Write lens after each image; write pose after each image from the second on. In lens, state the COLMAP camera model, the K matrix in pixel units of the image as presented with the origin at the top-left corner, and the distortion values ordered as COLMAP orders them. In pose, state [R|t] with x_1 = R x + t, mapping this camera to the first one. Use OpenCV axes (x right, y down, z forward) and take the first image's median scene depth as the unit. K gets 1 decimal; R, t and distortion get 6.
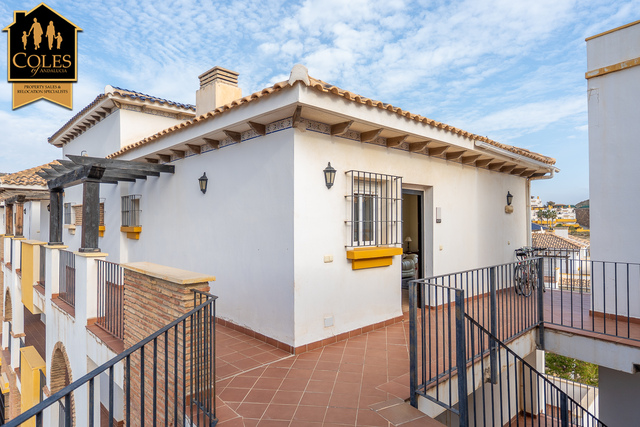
lens RADIAL K [[390.1, 0, 320.0], [0, 390.1, 213.5], [0, 0, 1]] dist [0.000331, -0.000091]
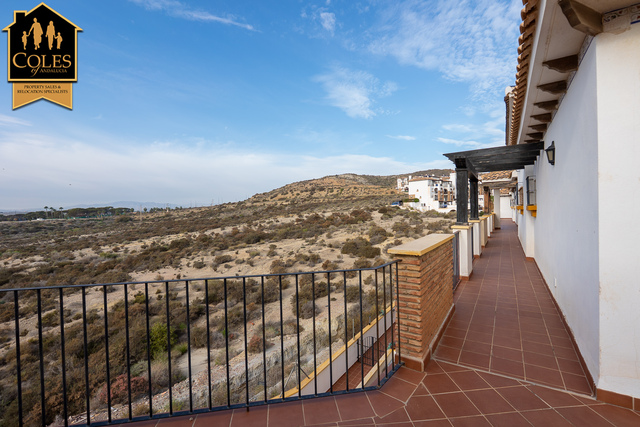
lens RADIAL K [[269.0, 0, 320.0], [0, 269.0, 213.5], [0, 0, 1]] dist [0.000274, -0.000196]
pose [[0.212453, 0.006092, -0.977152, 0.259177], [0.043478, 0.998931, 0.015681, 0.035136], [0.976204, -0.045816, 0.211961, 0.476891]]
